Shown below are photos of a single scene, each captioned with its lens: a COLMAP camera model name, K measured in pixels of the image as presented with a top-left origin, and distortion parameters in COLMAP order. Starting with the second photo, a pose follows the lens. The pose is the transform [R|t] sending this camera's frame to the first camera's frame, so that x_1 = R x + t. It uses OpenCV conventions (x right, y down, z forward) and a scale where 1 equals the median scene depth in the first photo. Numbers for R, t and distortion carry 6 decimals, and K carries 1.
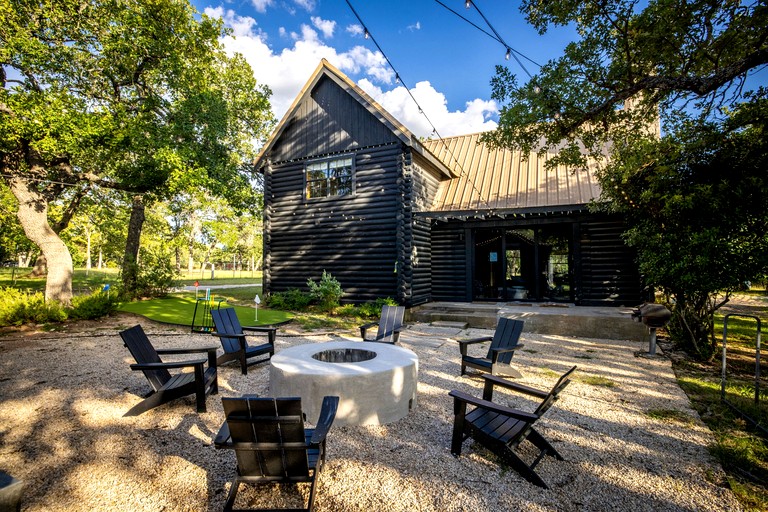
lens RADIAL K [[356.0, 0, 384.0], [0, 356.0, 256.0], [0, 0, 1]] dist [-0.009846, 0.000489]
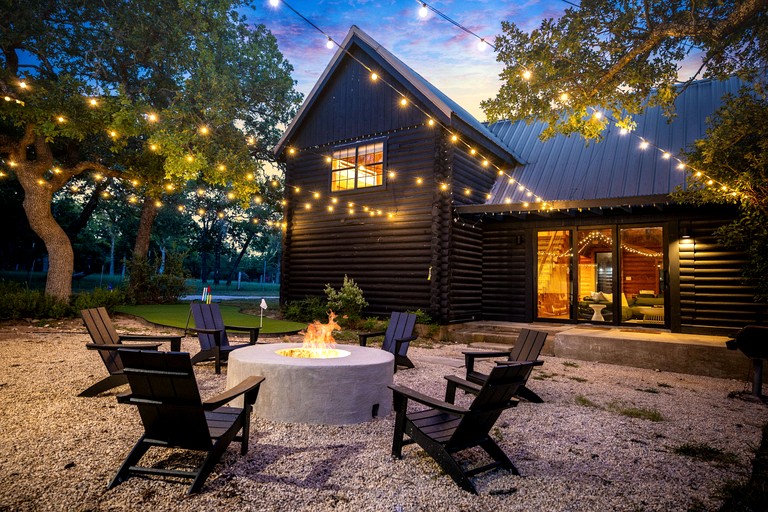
lens RADIAL K [[452.0, 0, 384.0], [0, 452.0, 256.0], [0, 0, 1]] dist [-0.000705, 0.001680]
pose [[0.986900, 0.022420, -0.159767, 0.091195], [-0.027554, 0.999170, -0.029990, 0.024498], [0.158963, 0.033999, 0.986699, -0.035771]]
